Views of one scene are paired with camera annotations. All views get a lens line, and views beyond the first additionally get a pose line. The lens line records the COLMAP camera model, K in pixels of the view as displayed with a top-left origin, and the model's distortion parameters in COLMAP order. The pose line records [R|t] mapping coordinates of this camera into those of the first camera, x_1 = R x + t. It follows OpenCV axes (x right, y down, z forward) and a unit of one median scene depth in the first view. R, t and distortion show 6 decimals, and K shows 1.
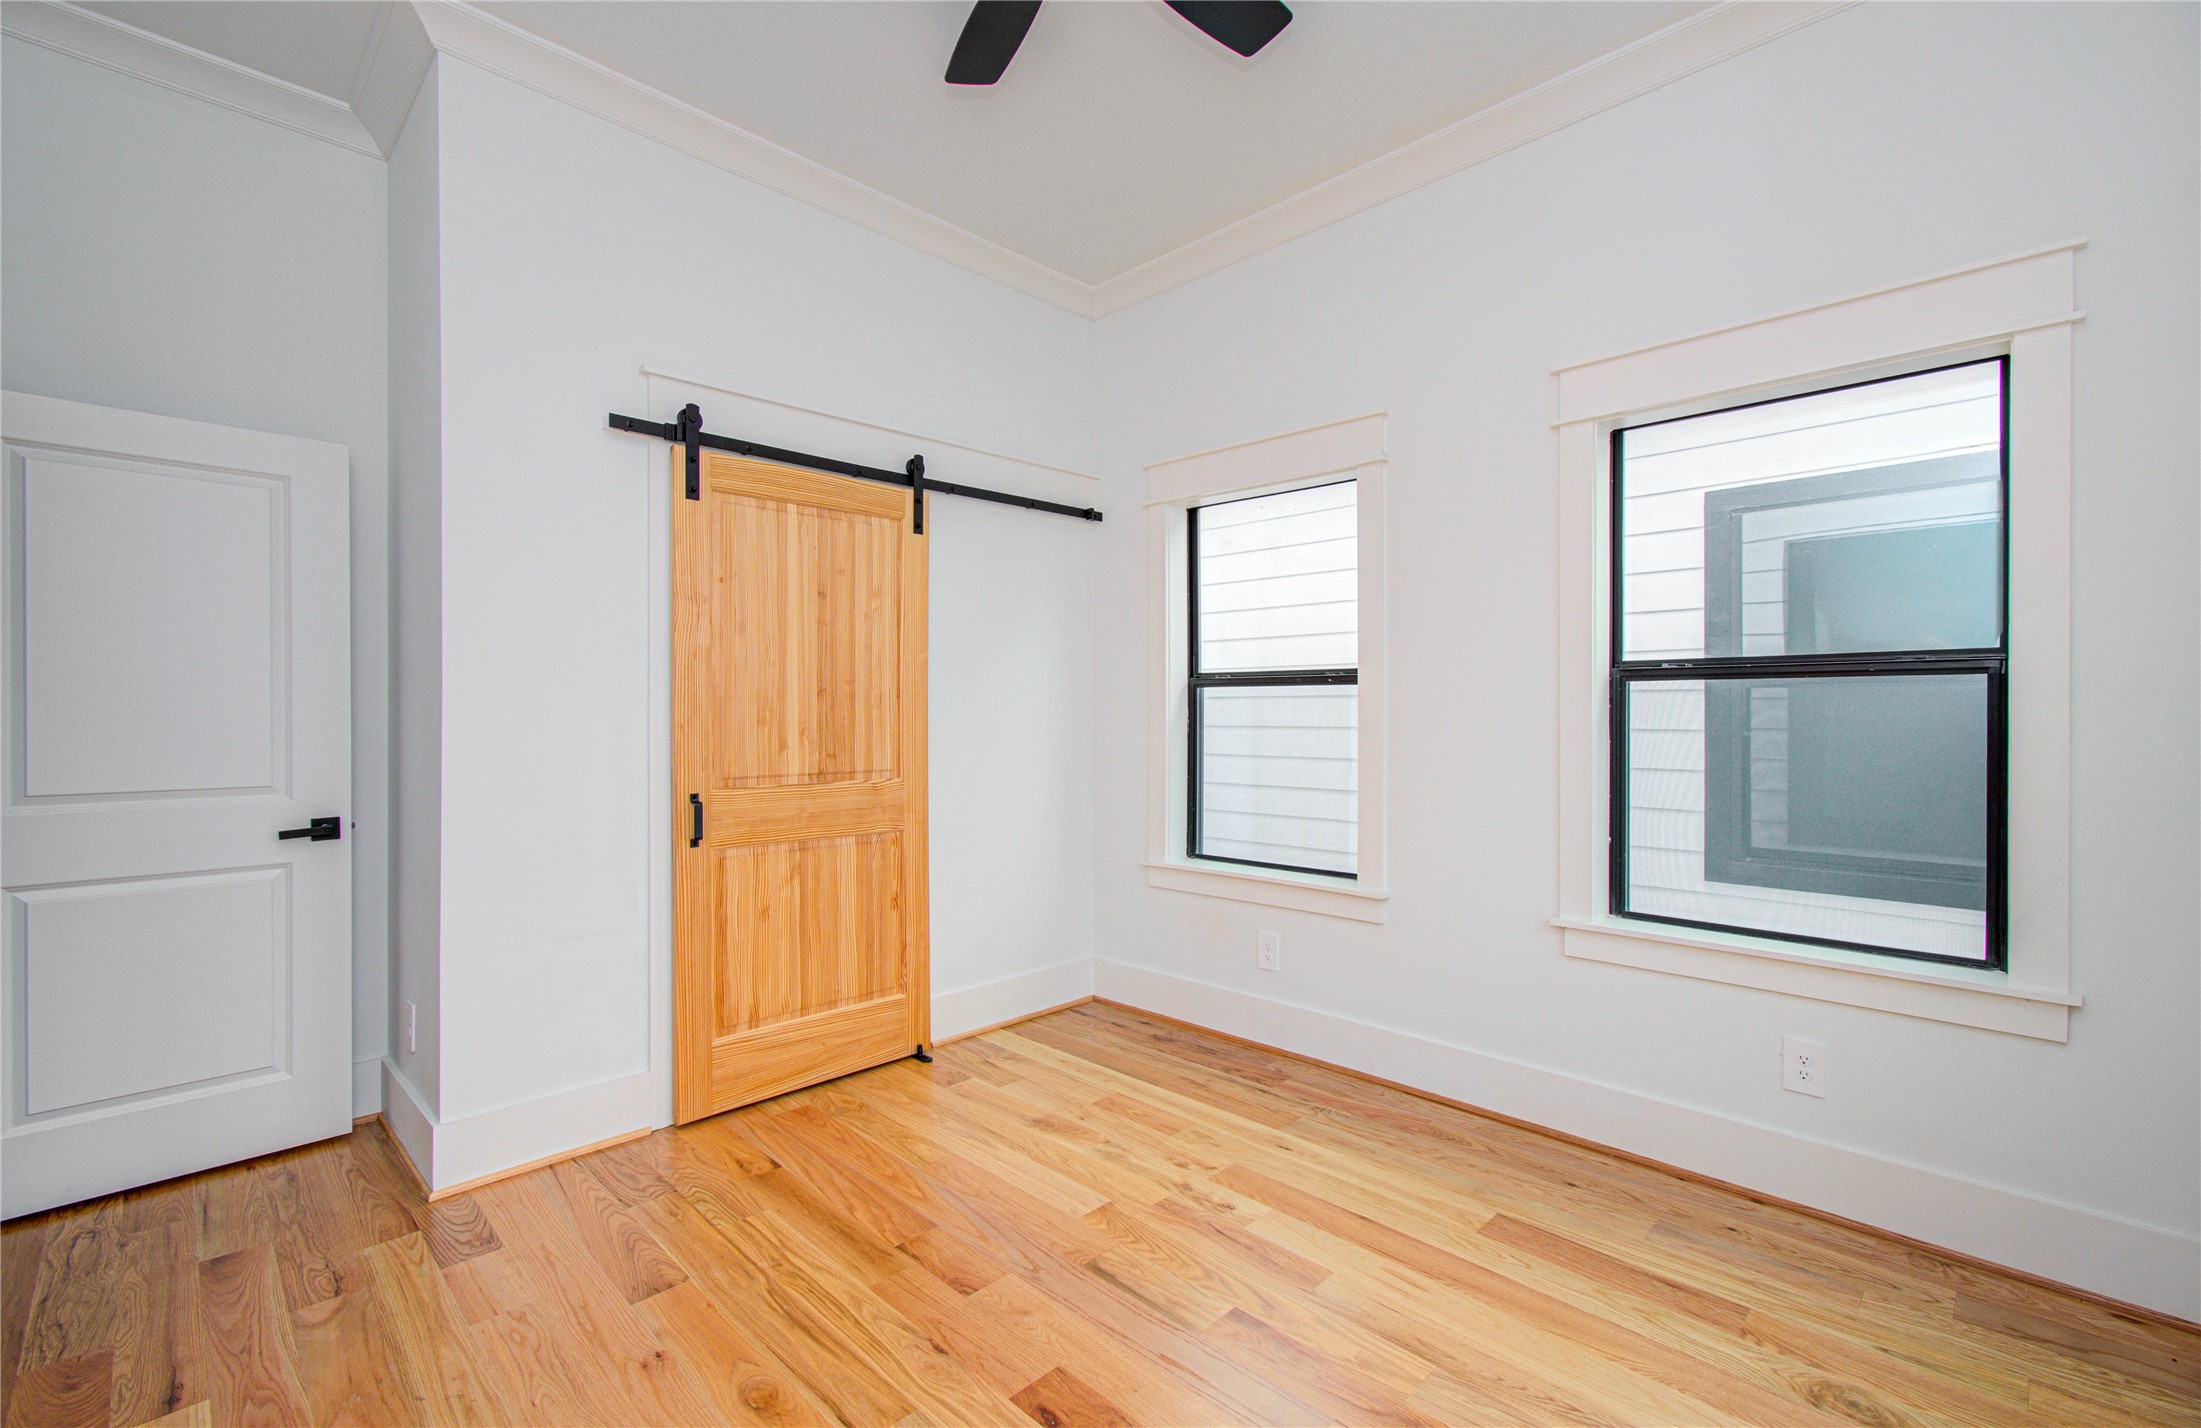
lens RADIAL K [[937.5, 0, 1115.5], [0, 937.5, 720.0], [0, 0, 1]] dist [-0.002470, -0.000247]
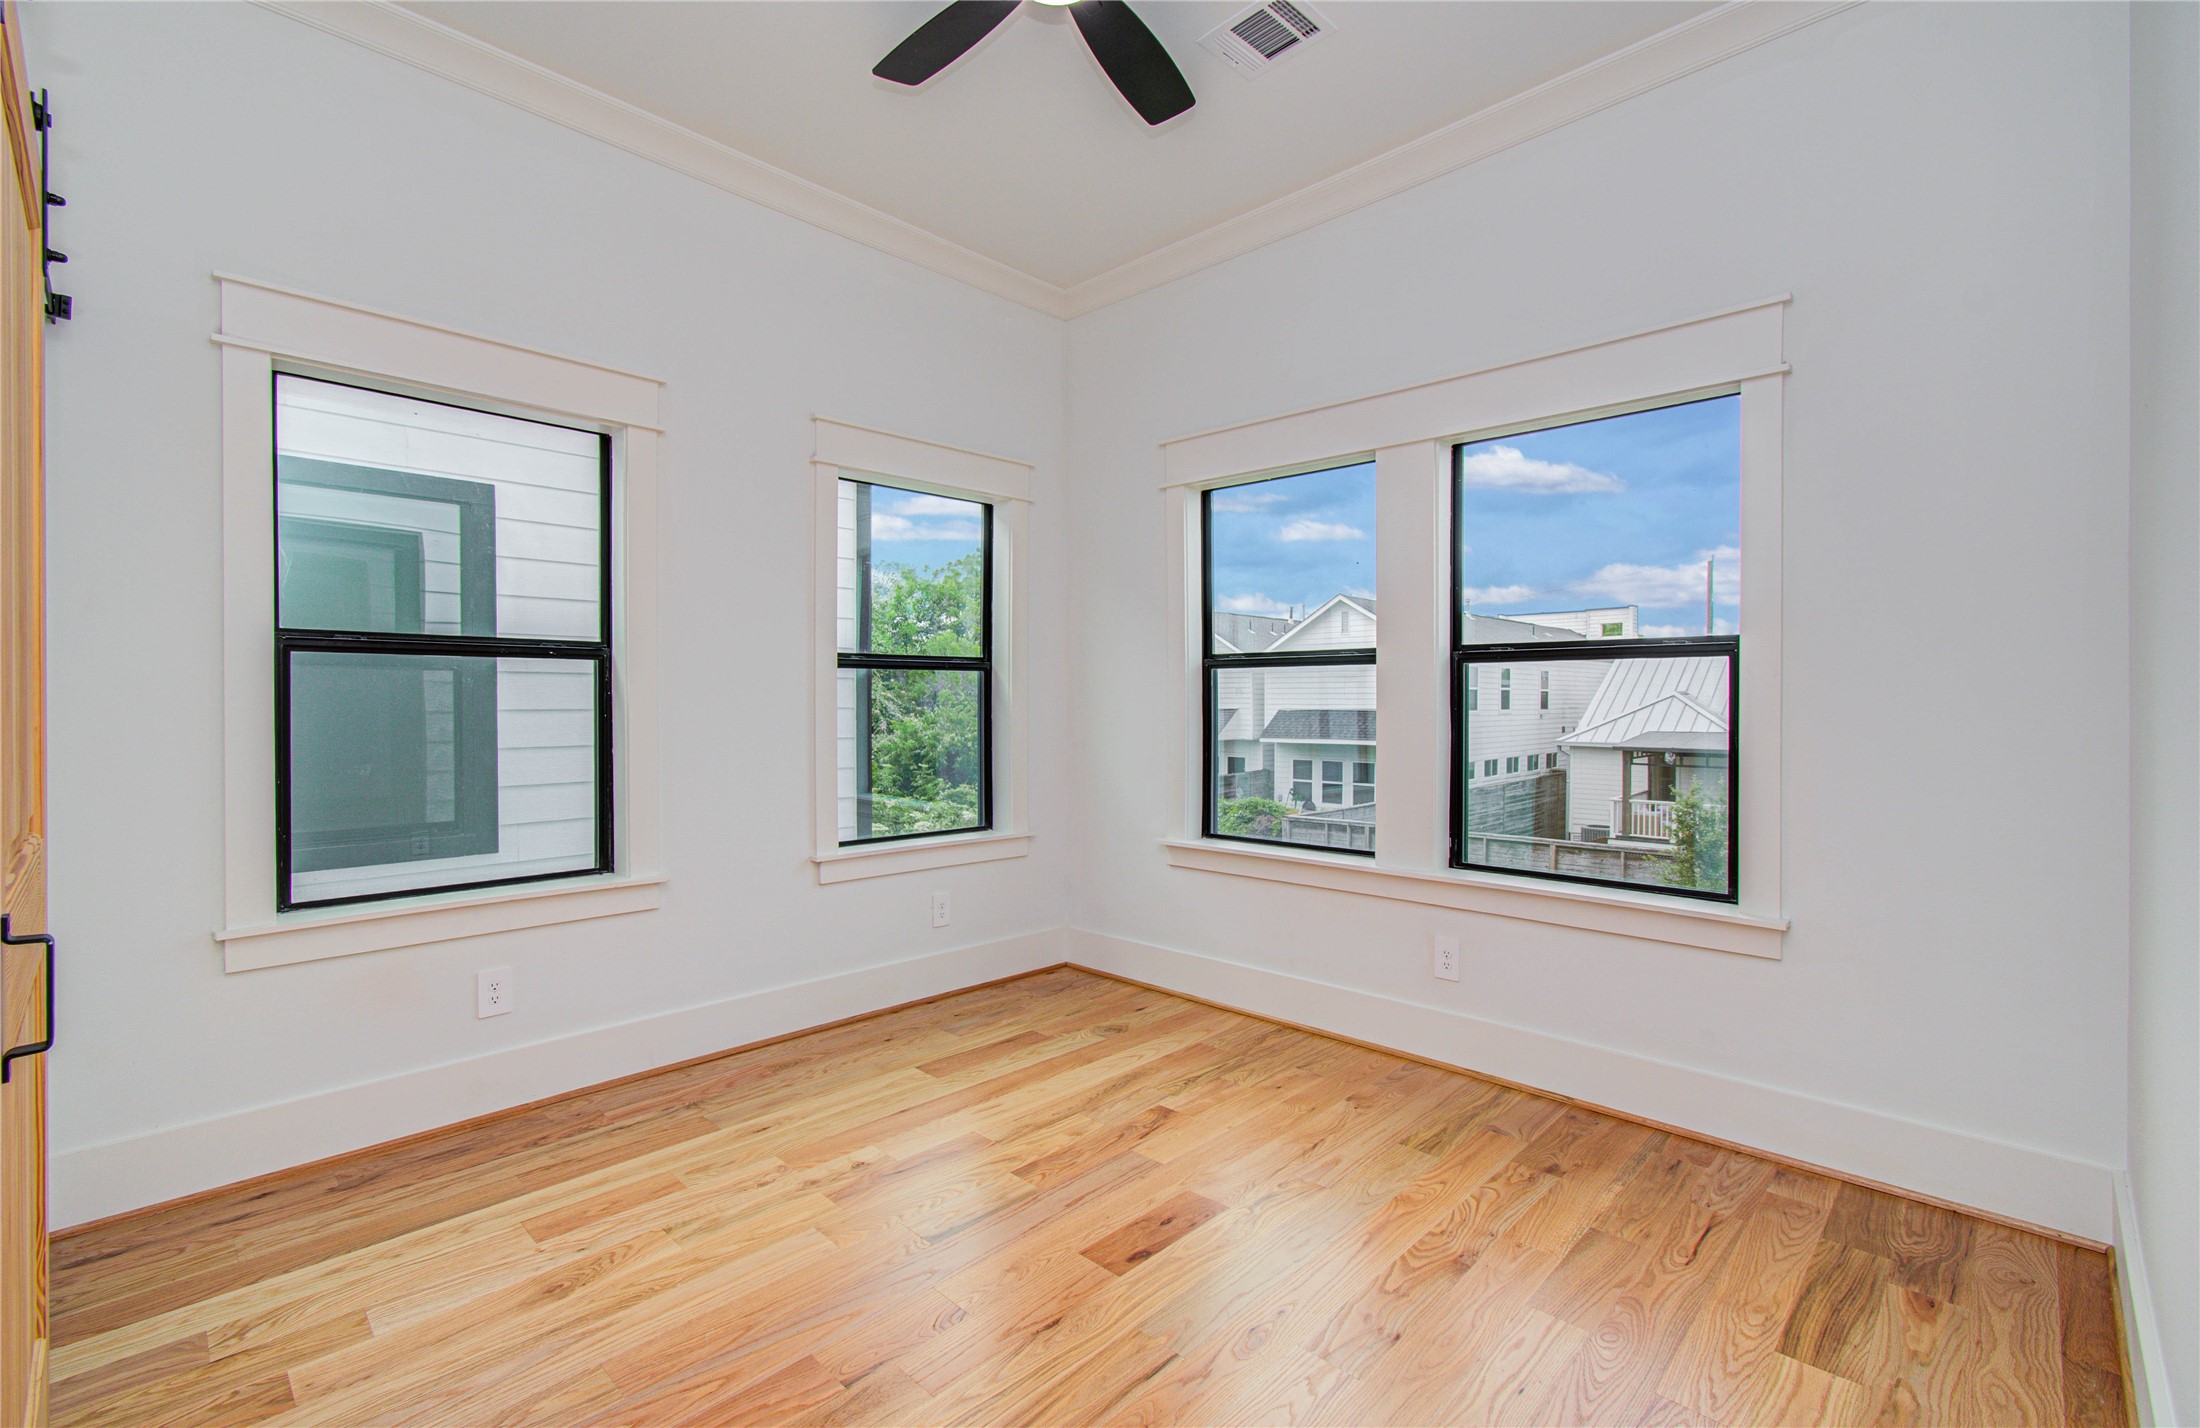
lens RADIAL K [[949.4, 0, 1099.7], [0, 949.4, 708.3], [0, 0, 1]] dist [-0.000204, -0.000026]
pose [[-0.009586, -0.005165, 0.999941, -0.715701], [0.001349, 0.999986, 0.005179, 0.010571], [-0.999953, 0.001399, -0.009579, 0.578693]]
